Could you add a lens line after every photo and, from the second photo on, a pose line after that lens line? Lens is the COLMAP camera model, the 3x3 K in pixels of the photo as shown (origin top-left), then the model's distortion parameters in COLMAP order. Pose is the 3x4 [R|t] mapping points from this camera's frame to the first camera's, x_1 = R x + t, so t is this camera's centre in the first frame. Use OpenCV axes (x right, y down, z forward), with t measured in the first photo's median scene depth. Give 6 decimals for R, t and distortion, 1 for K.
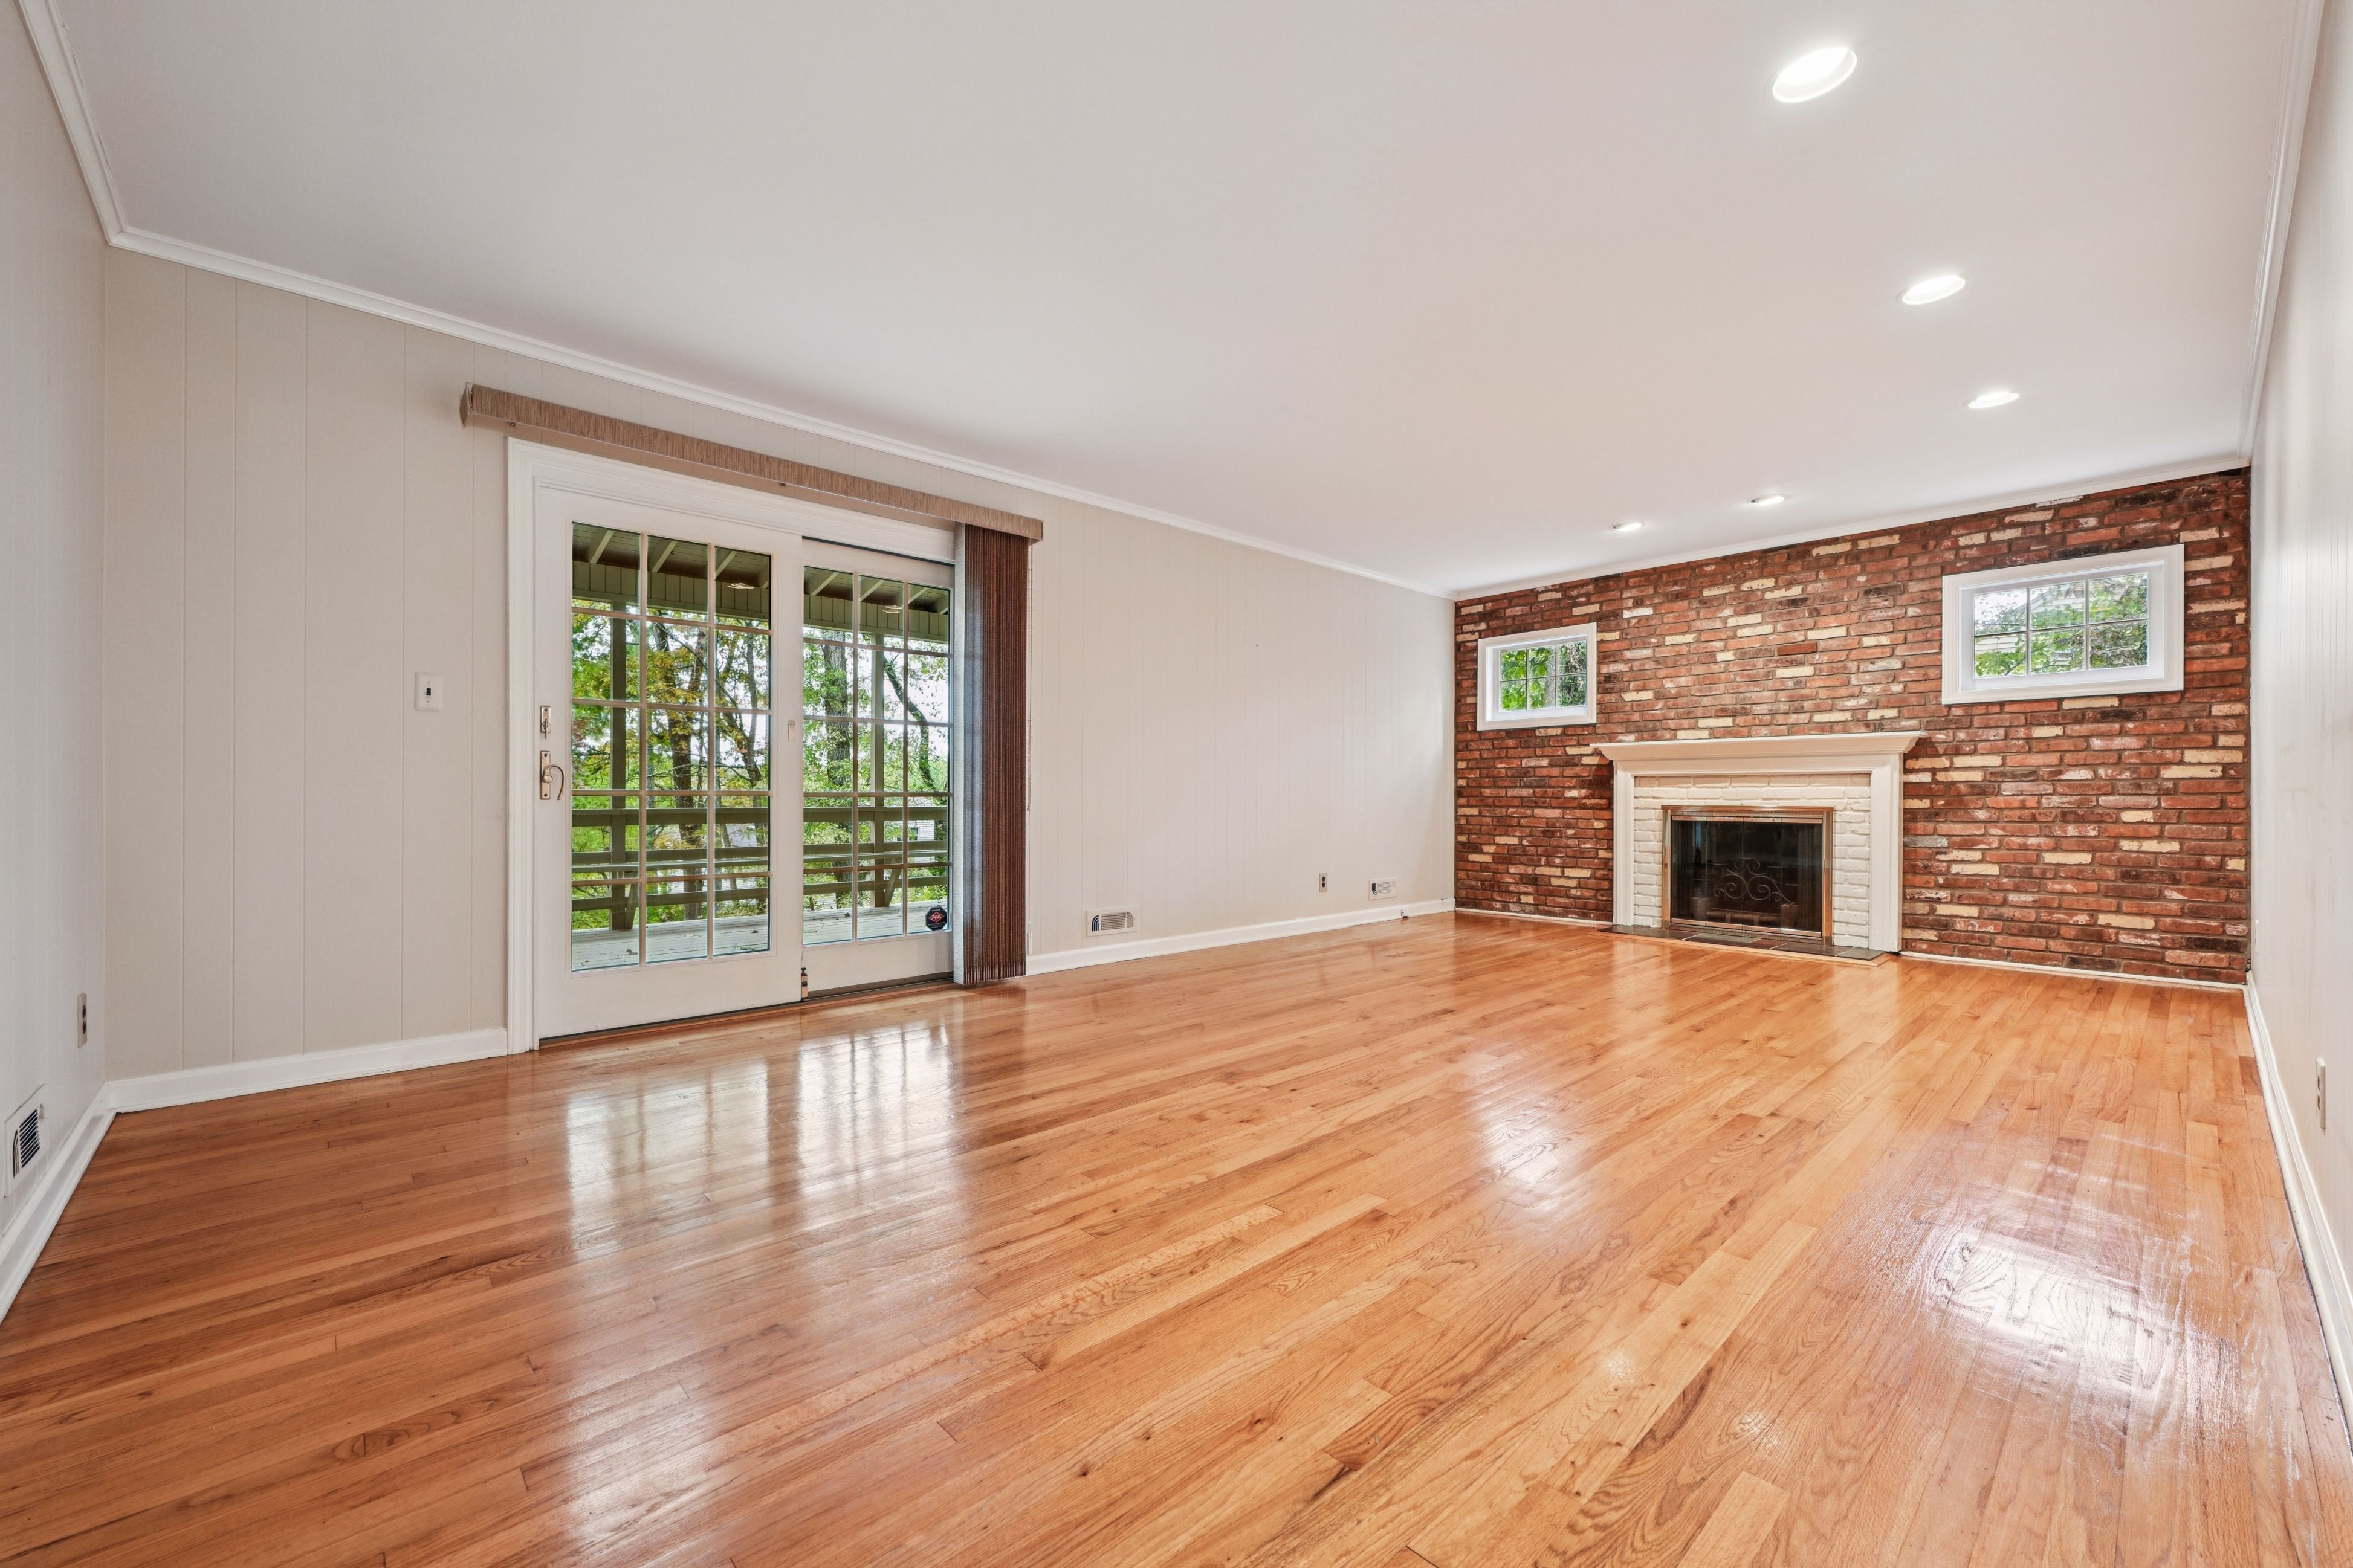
lens RADIAL K [[940.3, 0, 1172.5], [0, 940.3, 802.8], [0, 0, 1]] dist [-0.001000, 0.000387]
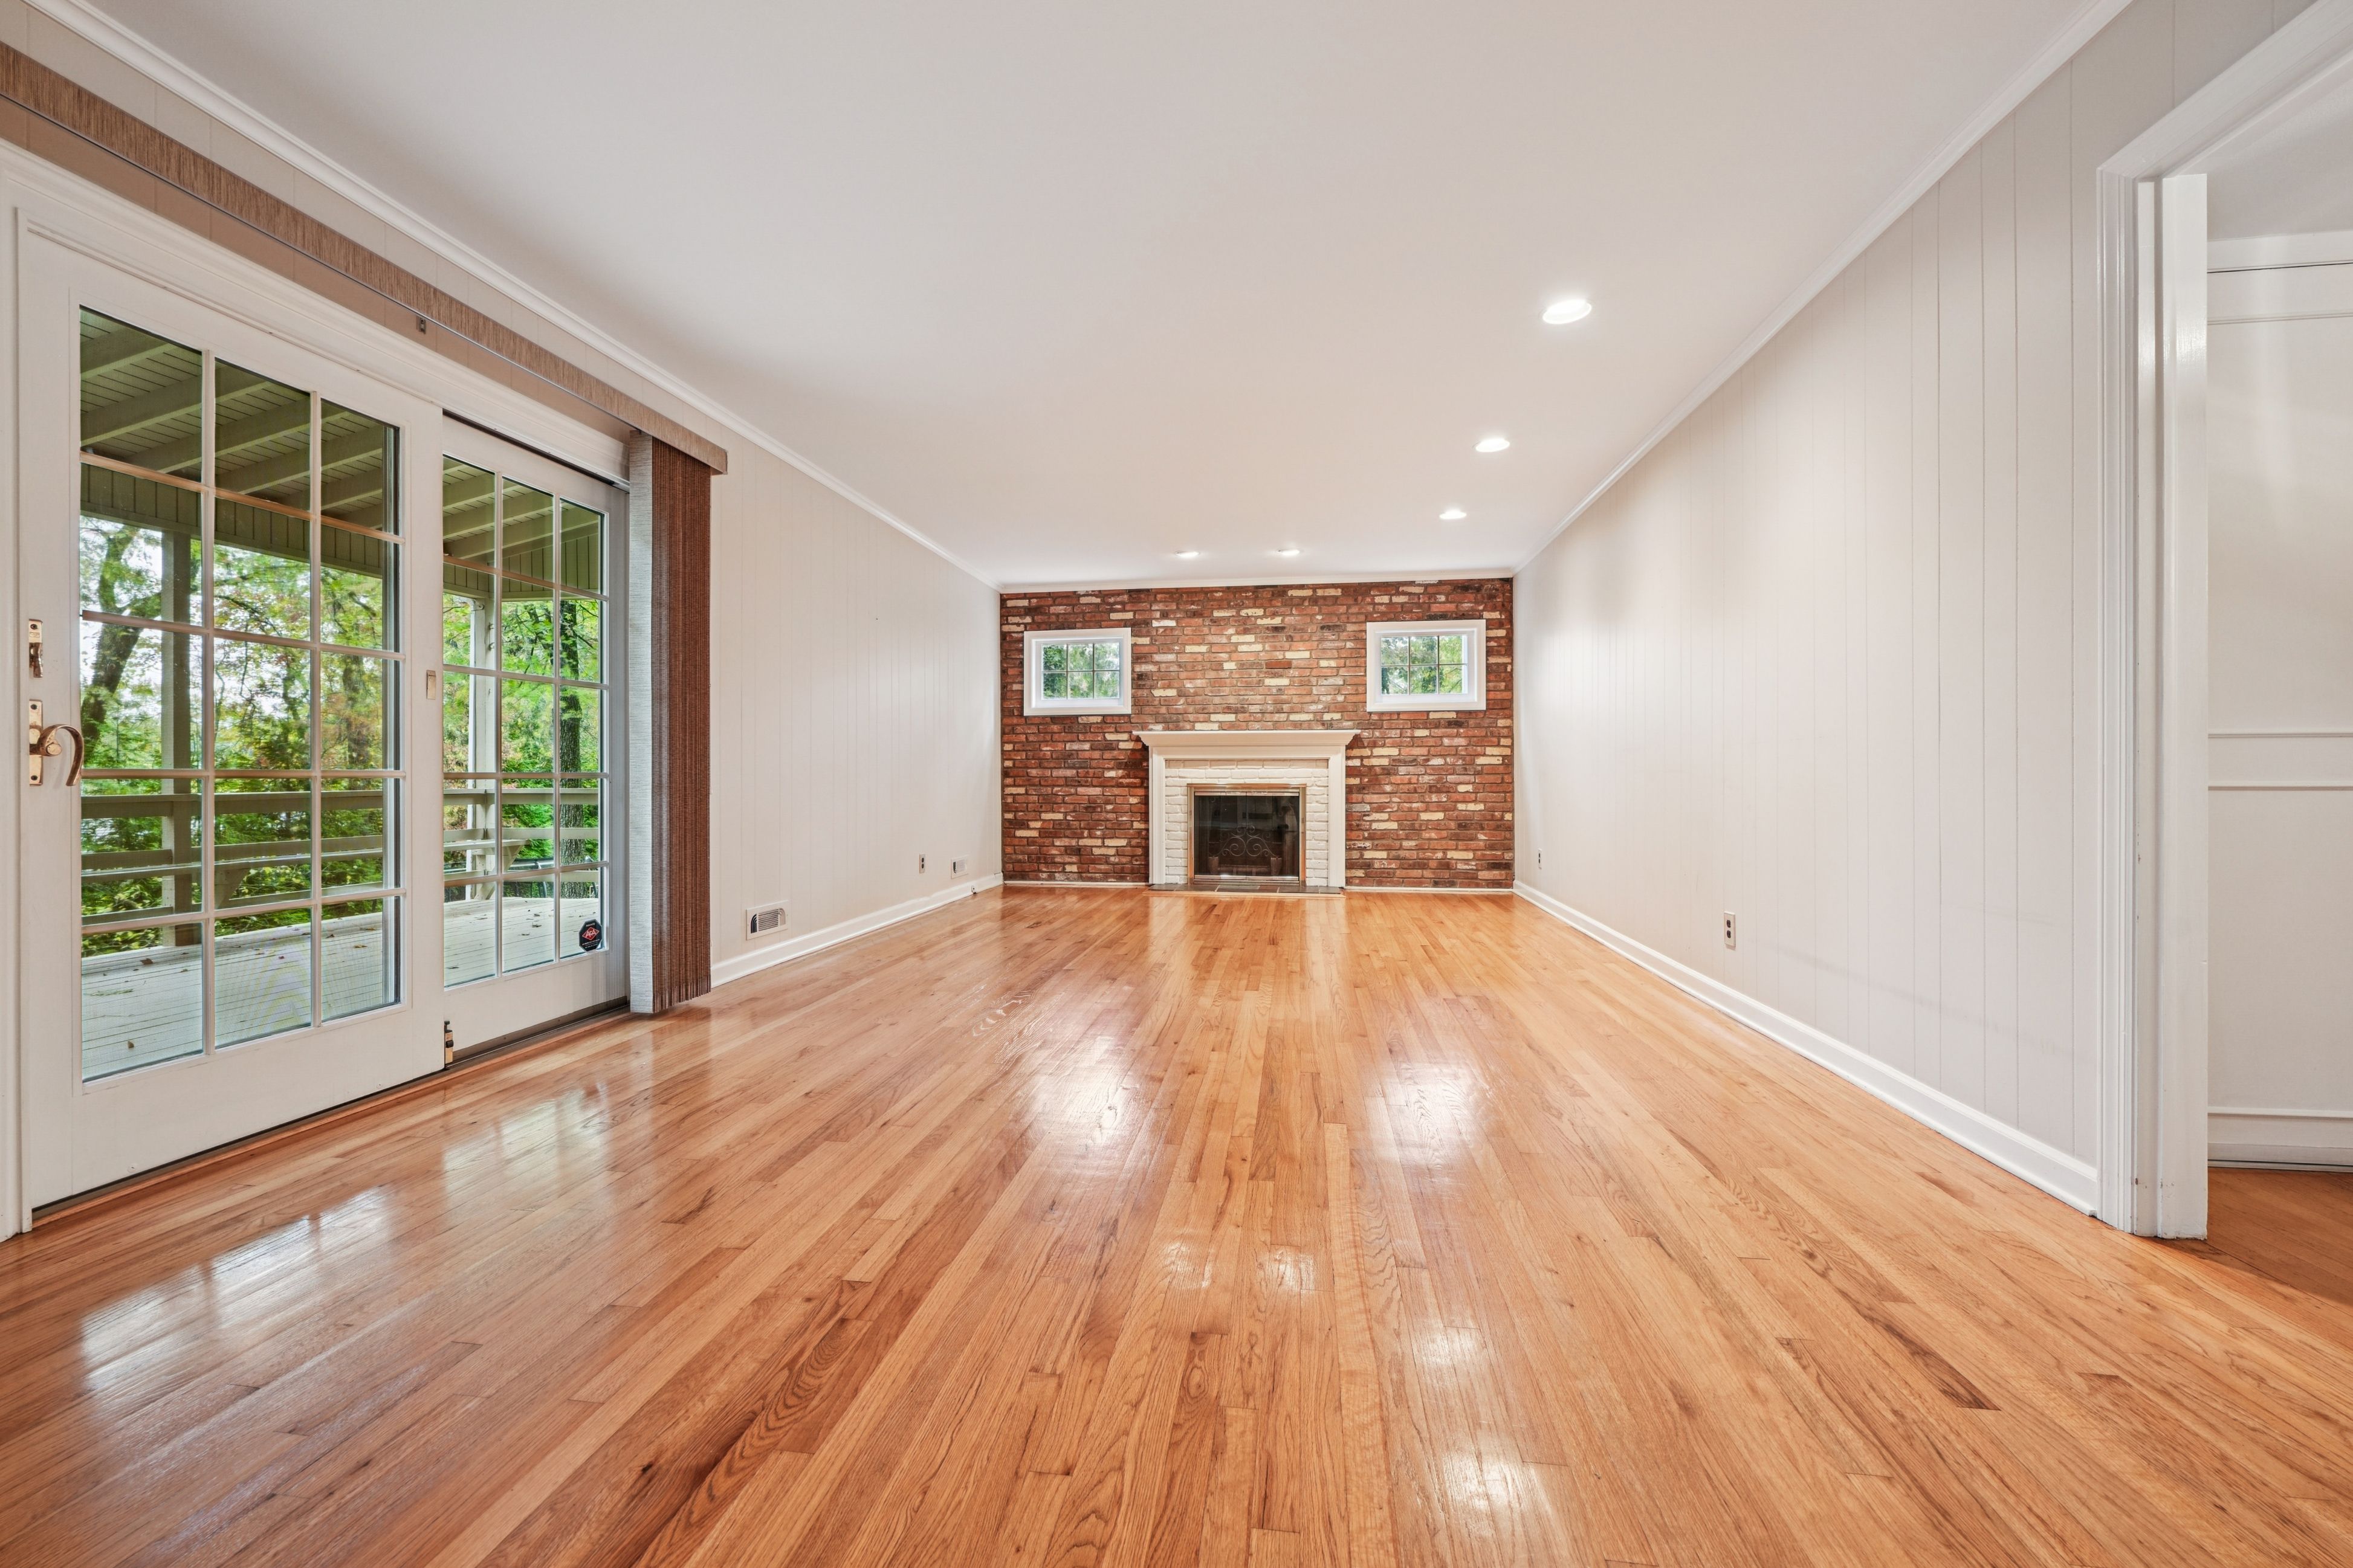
lens RADIAL K [[931.8, 0, 1176.5], [0, 931.8, 784.0], [0, 0, 1]] dist [-0.000050, -0.000105]
pose [[0.773762, -0.007253, 0.633435, -0.288264], [0.006443, 0.999973, 0.003579, -0.001273], [-0.633444, 0.001312, 0.773787, 0.078419]]
